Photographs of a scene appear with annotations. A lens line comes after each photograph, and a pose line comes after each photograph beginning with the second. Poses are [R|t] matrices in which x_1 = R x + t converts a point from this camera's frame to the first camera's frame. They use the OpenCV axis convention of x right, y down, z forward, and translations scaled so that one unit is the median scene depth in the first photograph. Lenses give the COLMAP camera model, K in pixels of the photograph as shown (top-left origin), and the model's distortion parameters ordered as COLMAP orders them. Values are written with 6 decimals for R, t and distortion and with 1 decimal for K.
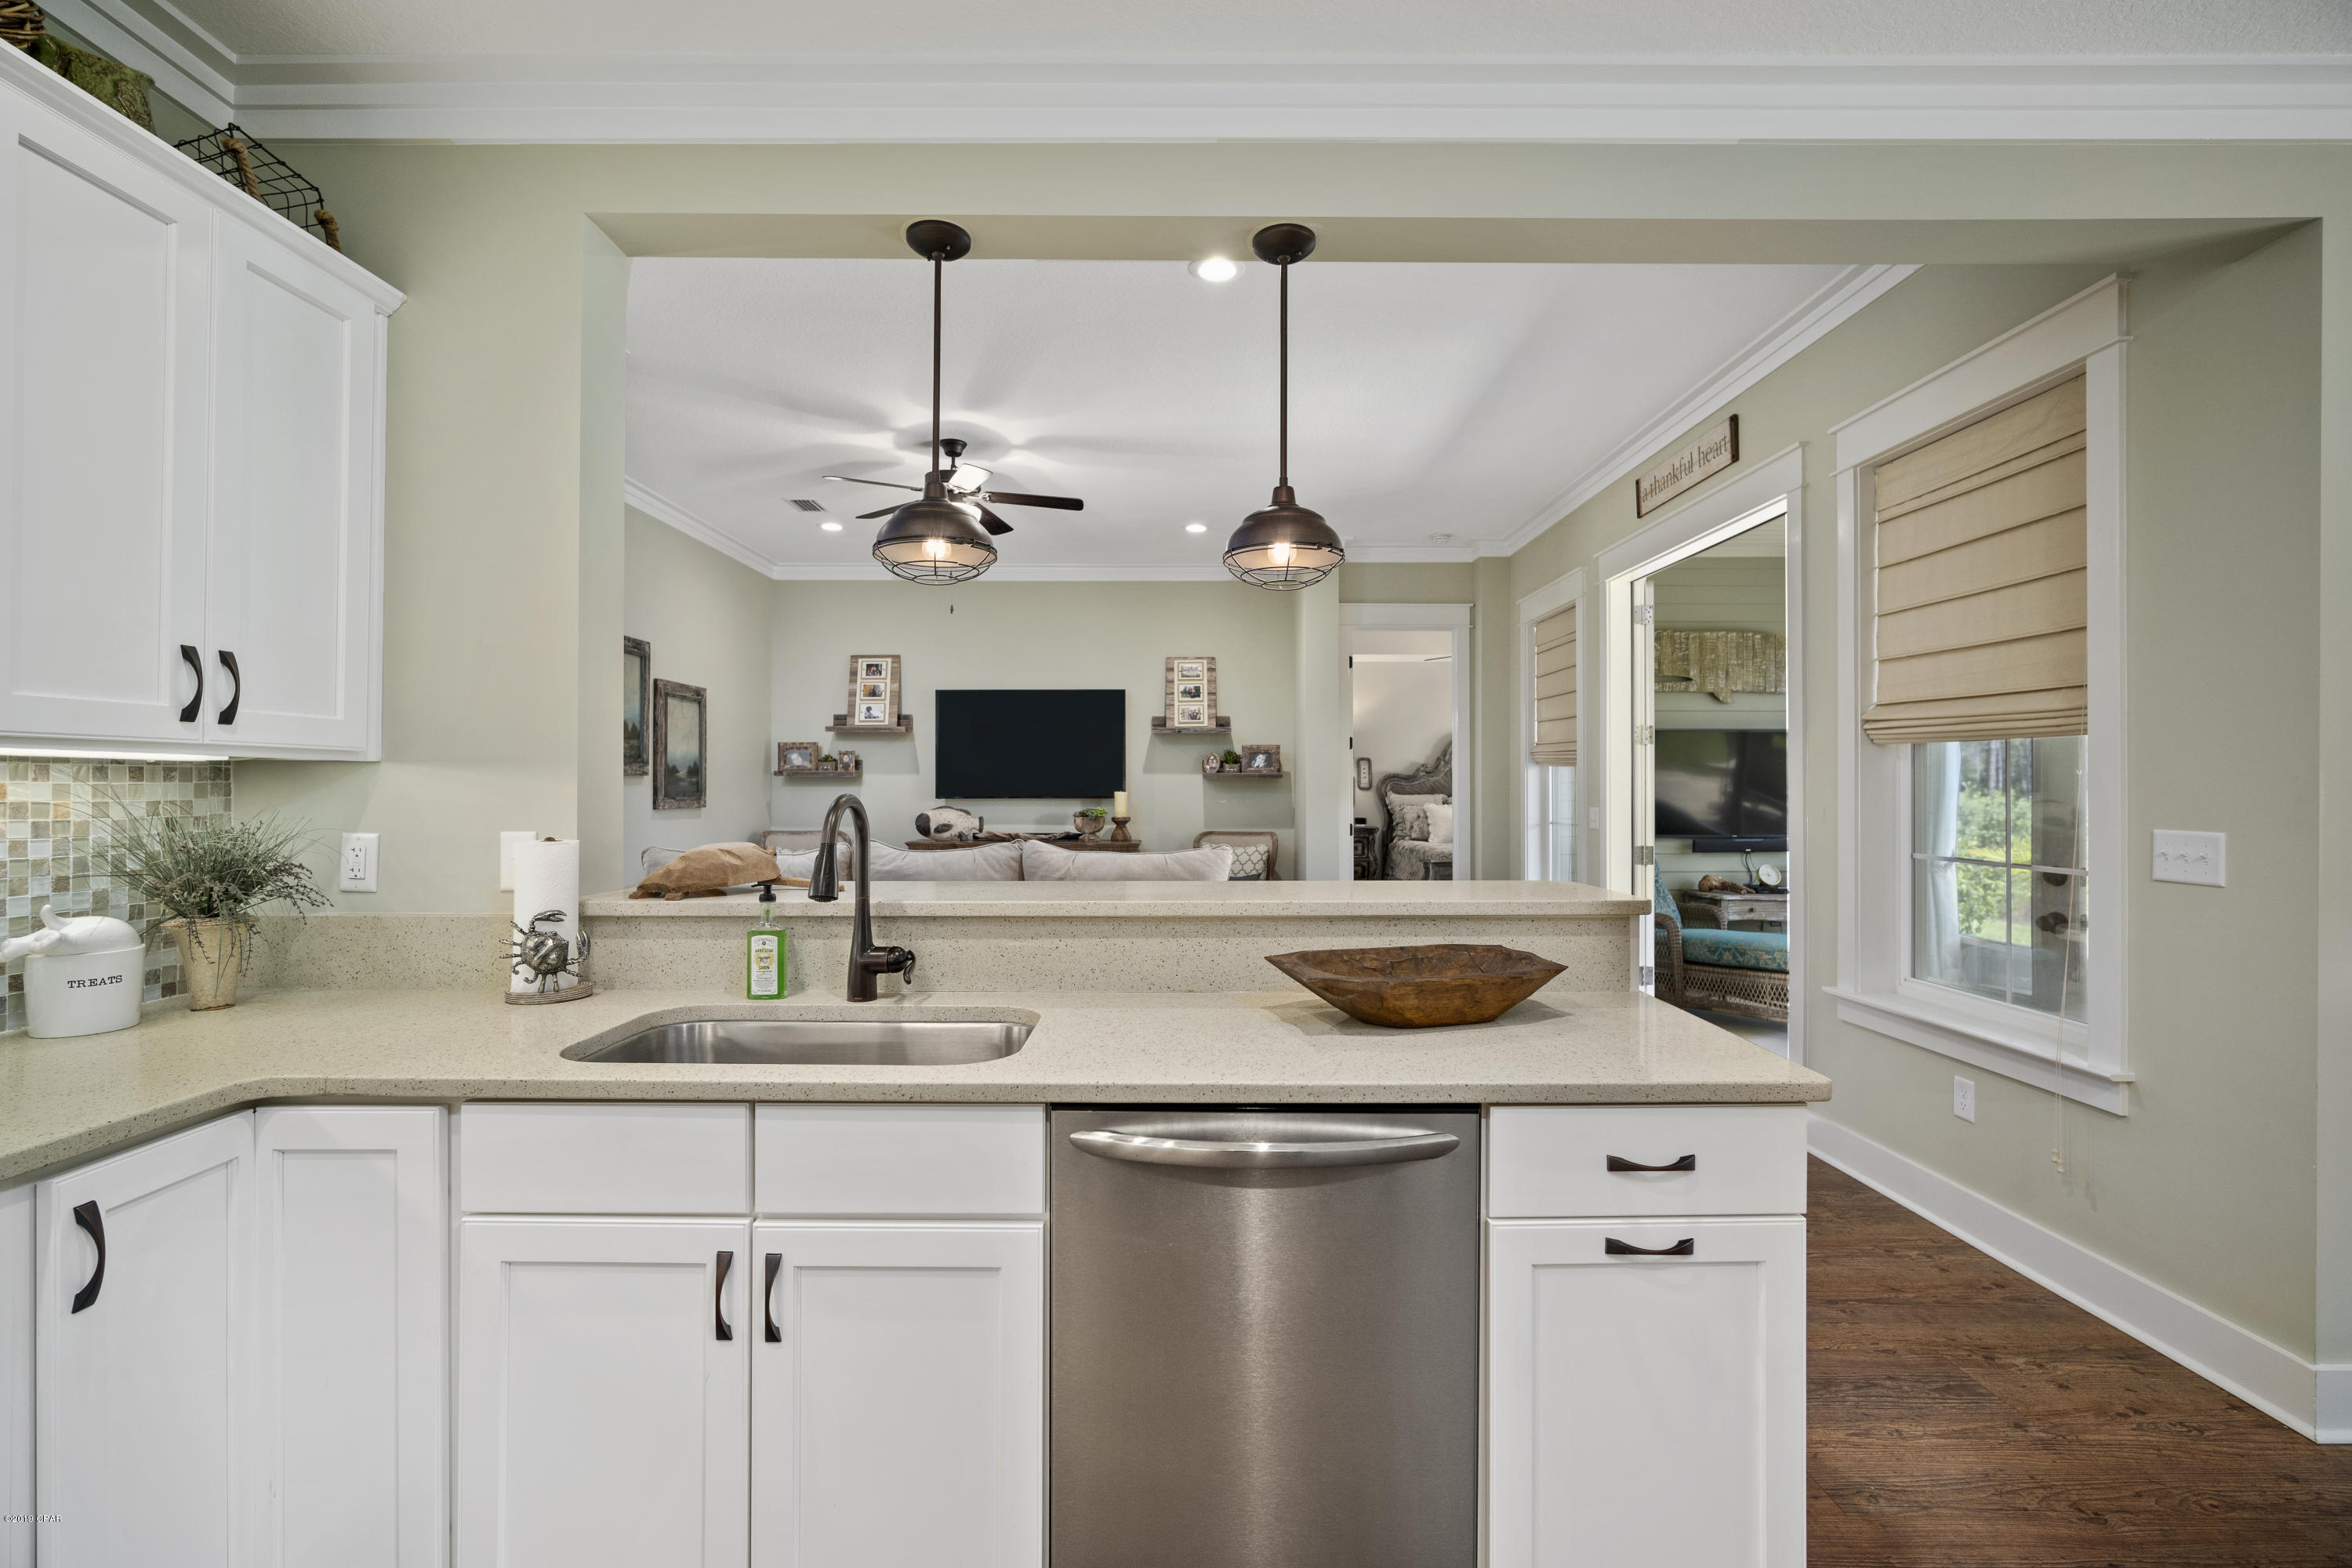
lens RADIAL K [[1025.1, 0, 1176.4], [0, 1025.1, 783.6], [0, 0, 1]] dist [-0.010266, 0.002525]
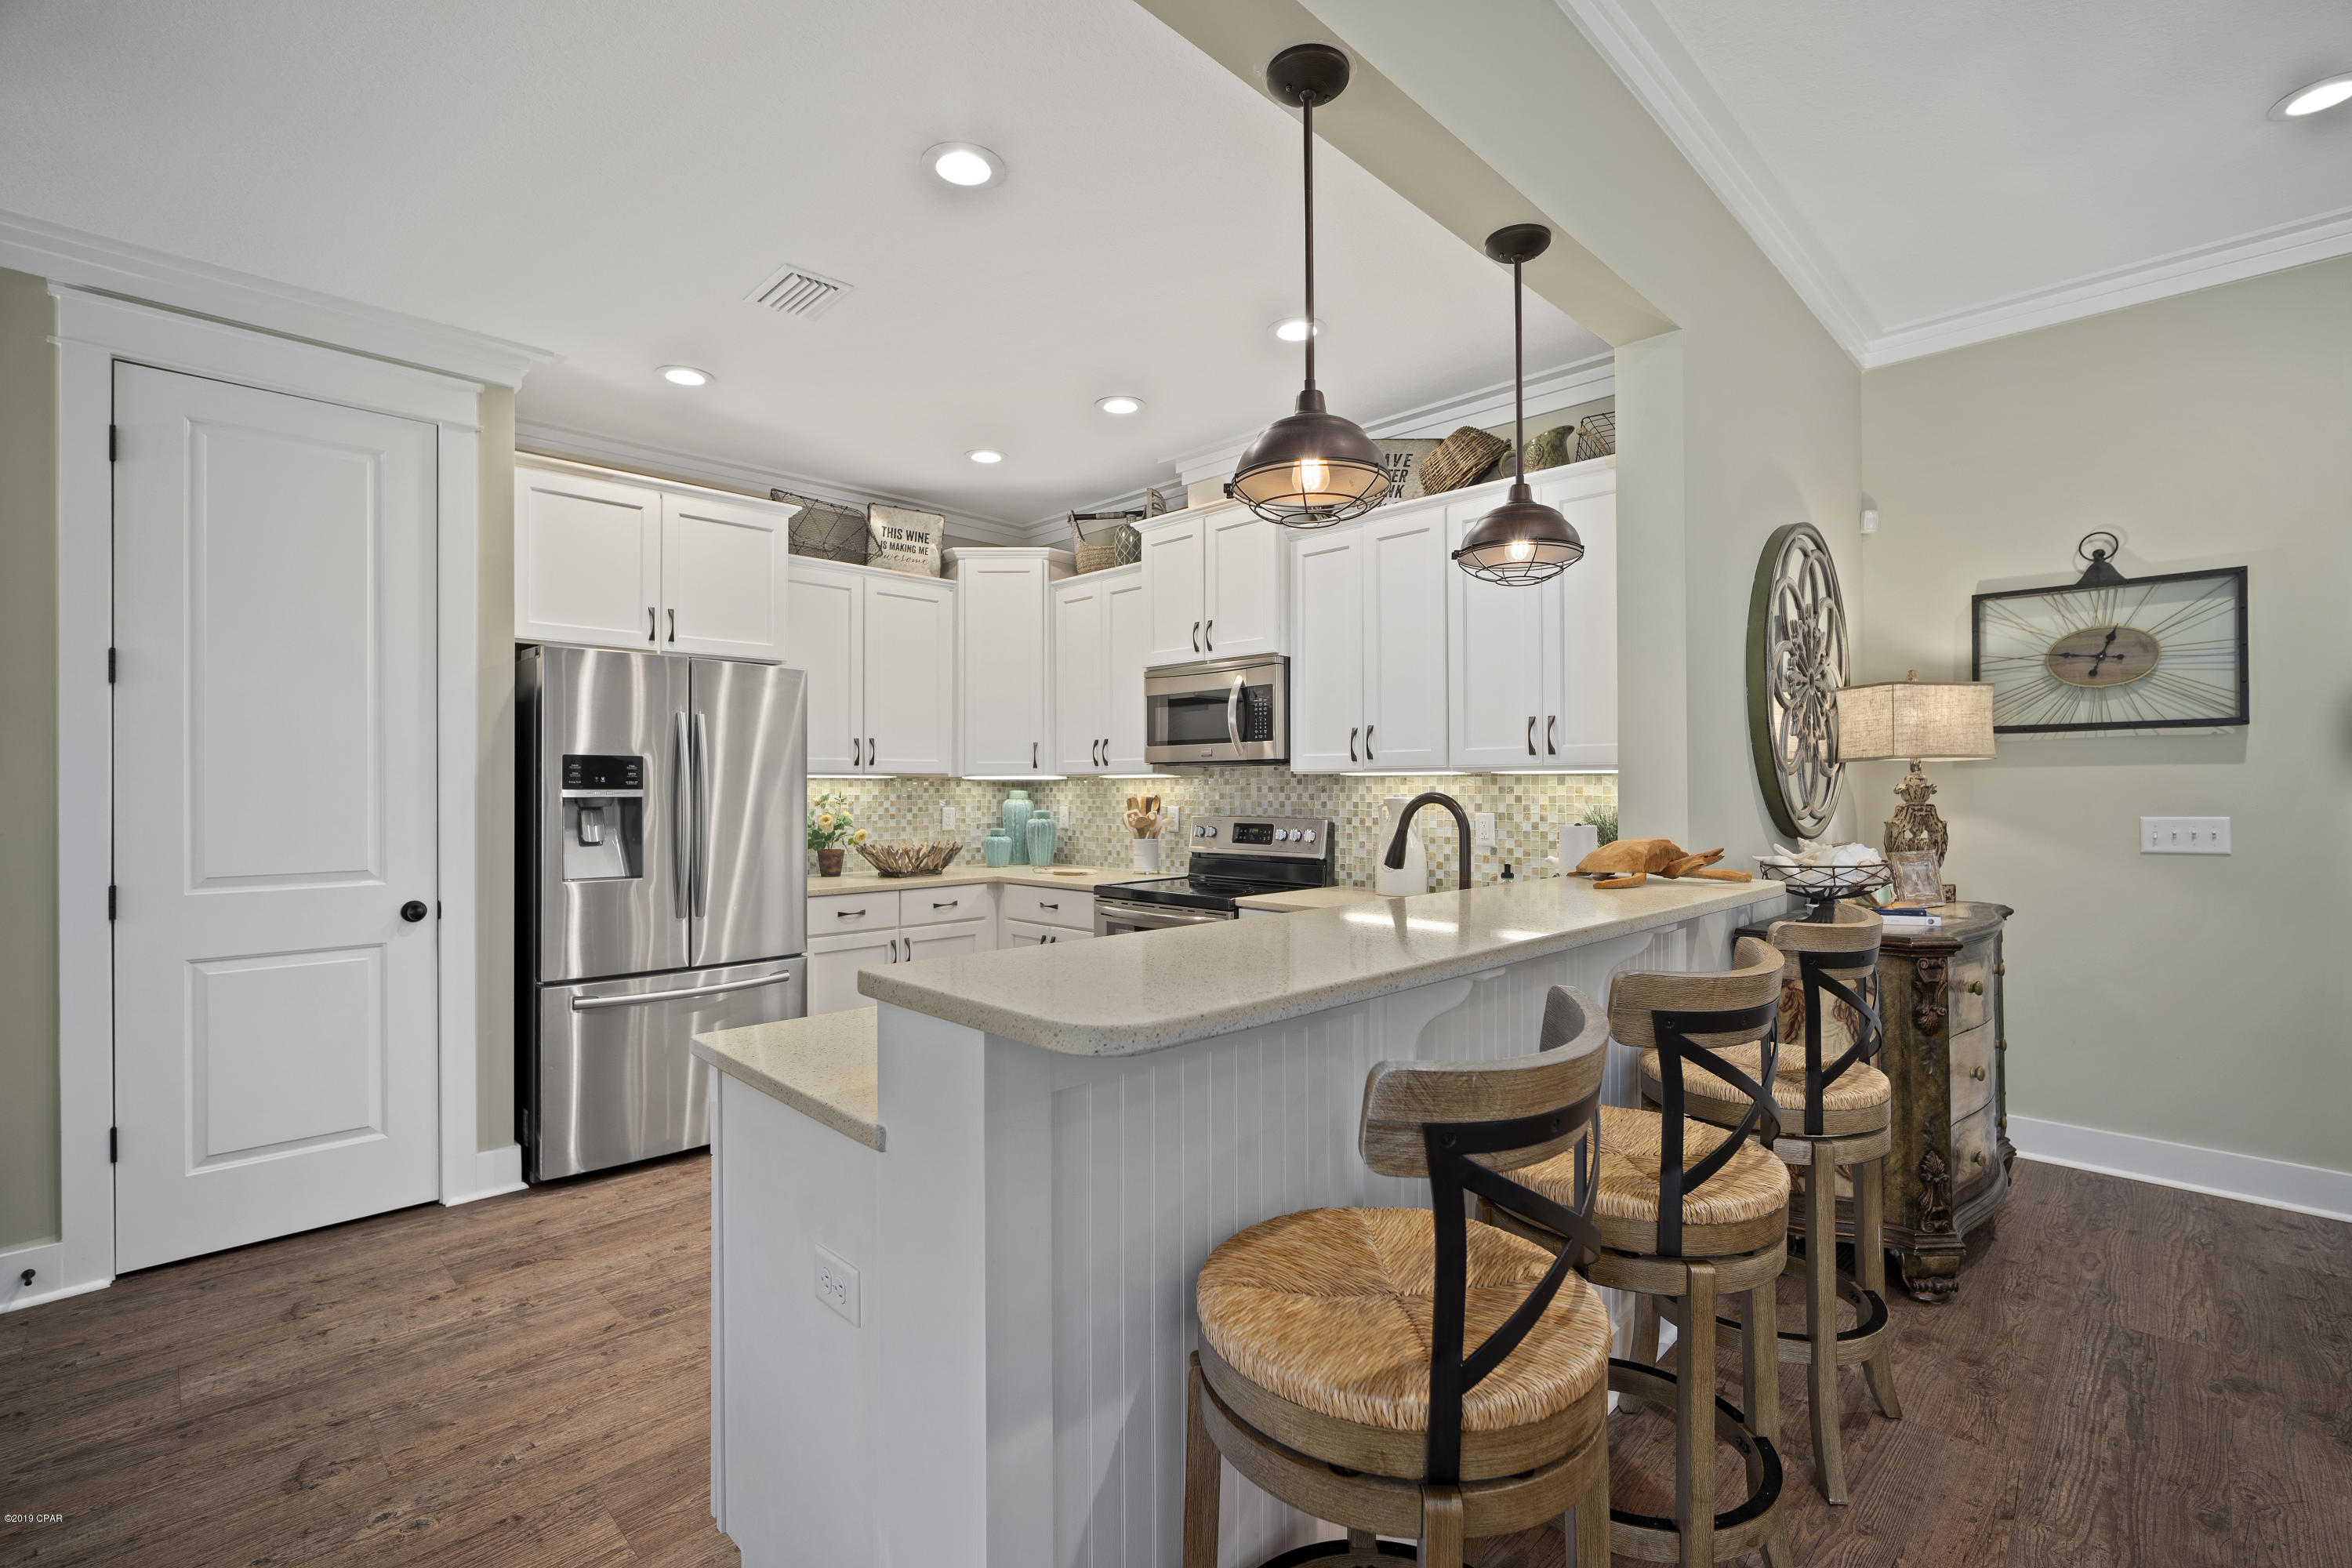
lens RADIAL K [[1025.1, 0, 1182.3], [0, 1025.1, 783.6], [0, 0, 1]] dist [-0.010266, 0.002525]
pose [[-0.693720, -0.005276, -0.720226, 0.128635], [0.001356, 0.999962, -0.008631, 0.004753], [0.720244, -0.006964, -0.693686, 0.921870]]
